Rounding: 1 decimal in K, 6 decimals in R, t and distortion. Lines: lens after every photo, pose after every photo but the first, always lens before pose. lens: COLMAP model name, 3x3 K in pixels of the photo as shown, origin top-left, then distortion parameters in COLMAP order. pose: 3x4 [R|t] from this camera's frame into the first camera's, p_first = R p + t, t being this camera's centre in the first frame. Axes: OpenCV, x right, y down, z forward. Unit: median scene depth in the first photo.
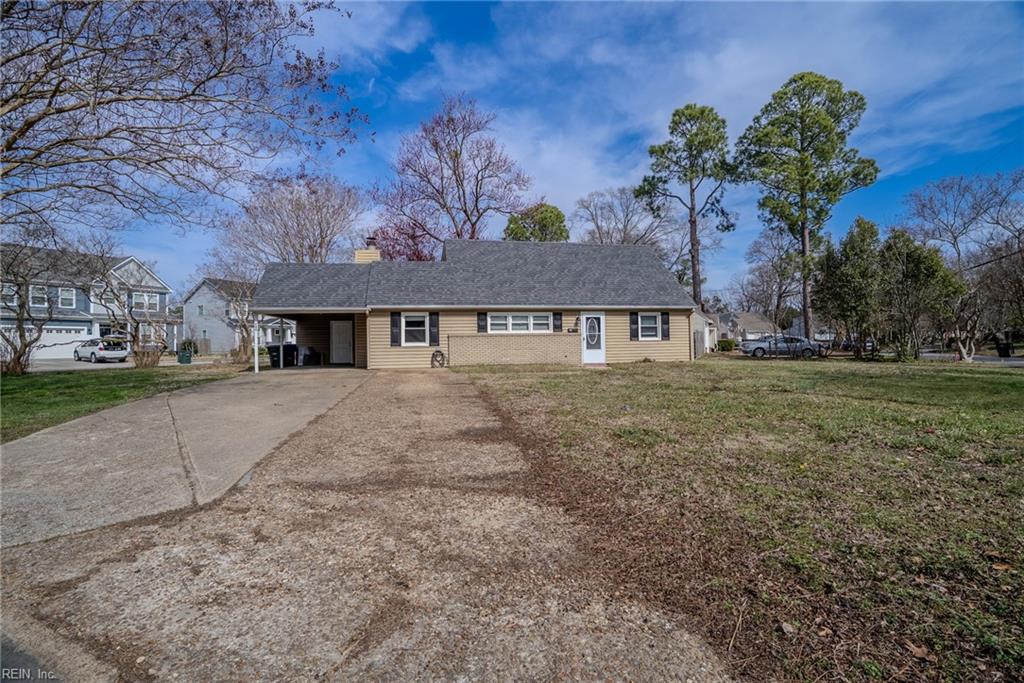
lens RADIAL K [[477.9, 0, 516.0], [0, 477.9, 334.5], [0, 0, 1]] dist [-0.076346, 0.031591]
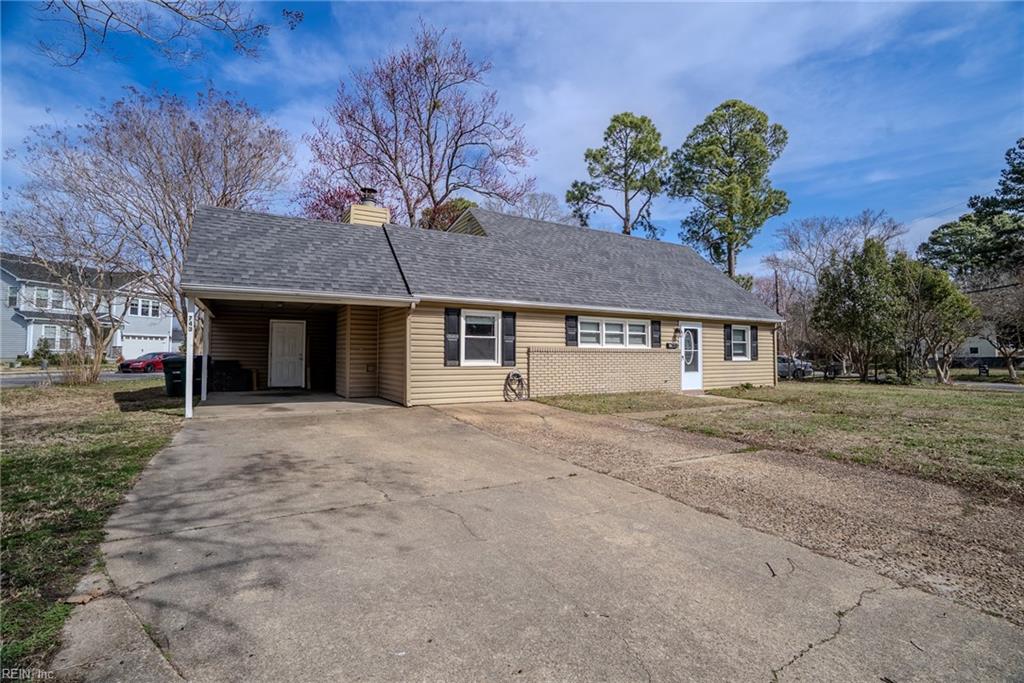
lens RADIAL K [[473.6, 0, 516.9], [0, 473.6, 336.8], [0, 0, 1]] dist [-0.062151, 0.020049]
pose [[0.949282, 0.031607, 0.312832, -0.332398], [-0.026700, 0.999444, -0.019959, -0.001989], [-0.313289, 0.010594, 0.949599, 0.383210]]
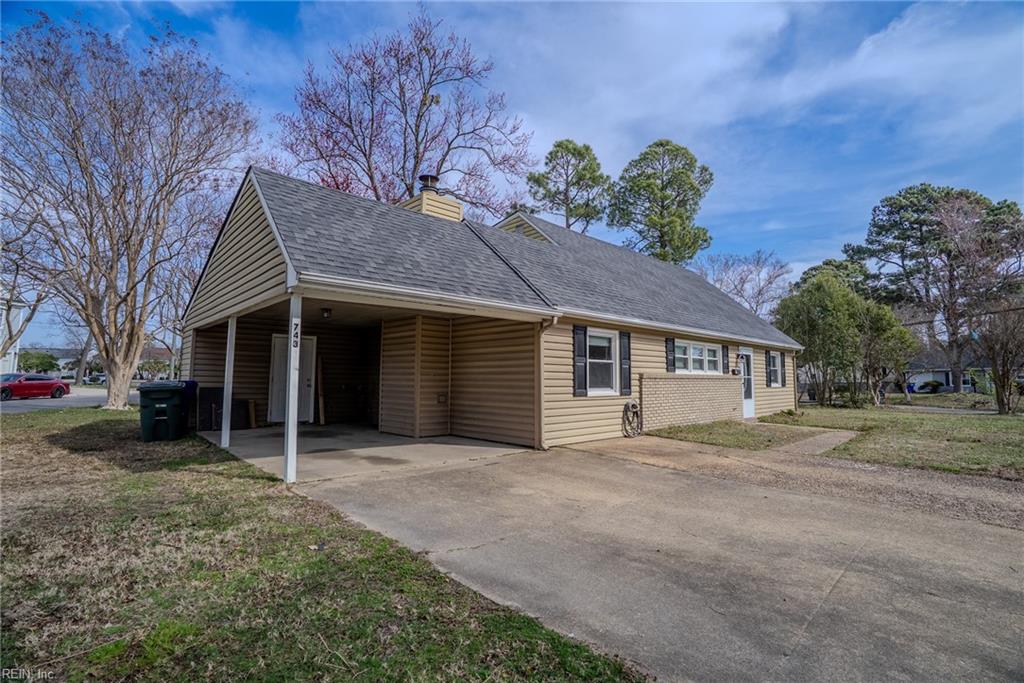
lens RADIAL K [[477.9, 0, 516.0], [0, 477.9, 334.5], [0, 0, 1]] dist [-0.076346, 0.031591]
pose [[0.852850, 0.071414, 0.517249, -0.516655], [-0.033926, 0.996089, -0.081589, 0.003628], [-0.521053, 0.052035, 0.851937, 0.570741]]
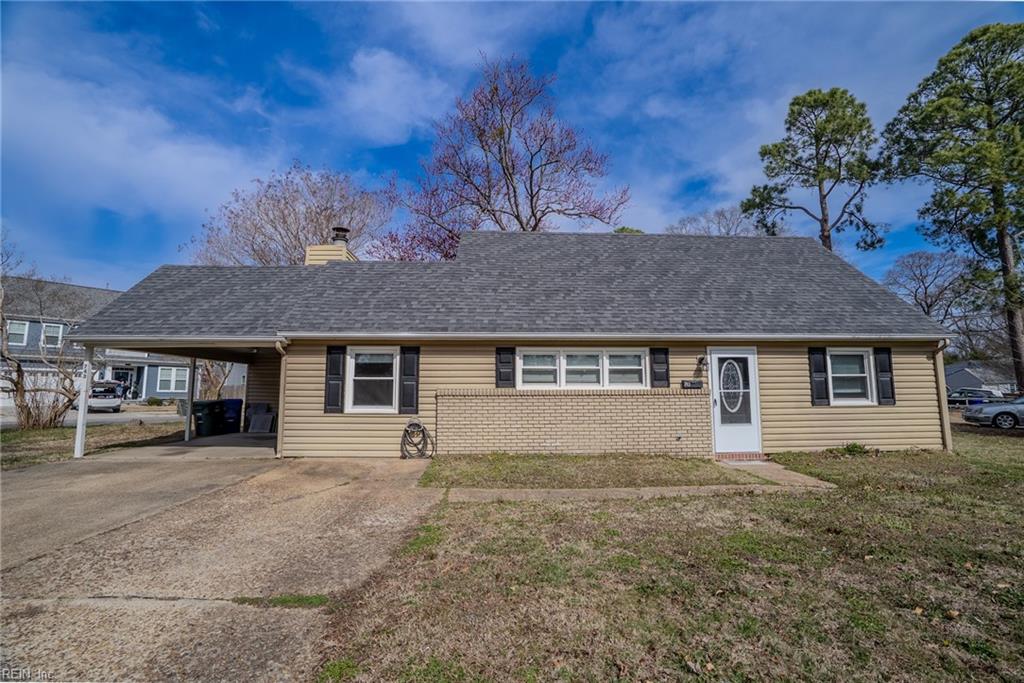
lens RADIAL K [[477.9, 0, 516.0], [0, 477.9, 334.5], [0, 0, 1]] dist [-0.076346, 0.031591]
pose [[0.985238, -0.007024, -0.171044, 0.024814], [-0.010058, 0.995057, -0.098793, -0.009987], [0.170893, 0.099055, 0.980298, 0.486499]]
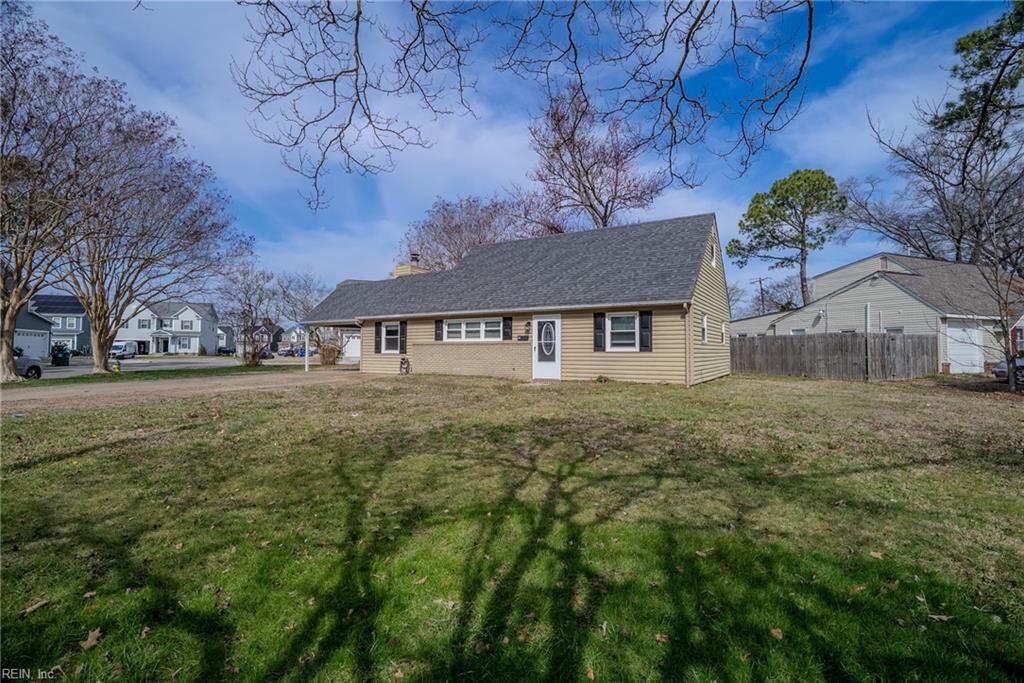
lens RADIAL K [[473.6, 0, 516.9], [0, 473.6, 336.8], [0, 0, 1]] dist [-0.062151, 0.020049]
pose [[0.730964, -0.004424, -0.682402, 0.668416], [0.001891, 0.999988, -0.004456, -0.007334], [0.682413, 0.001967, 0.730964, 0.388821]]
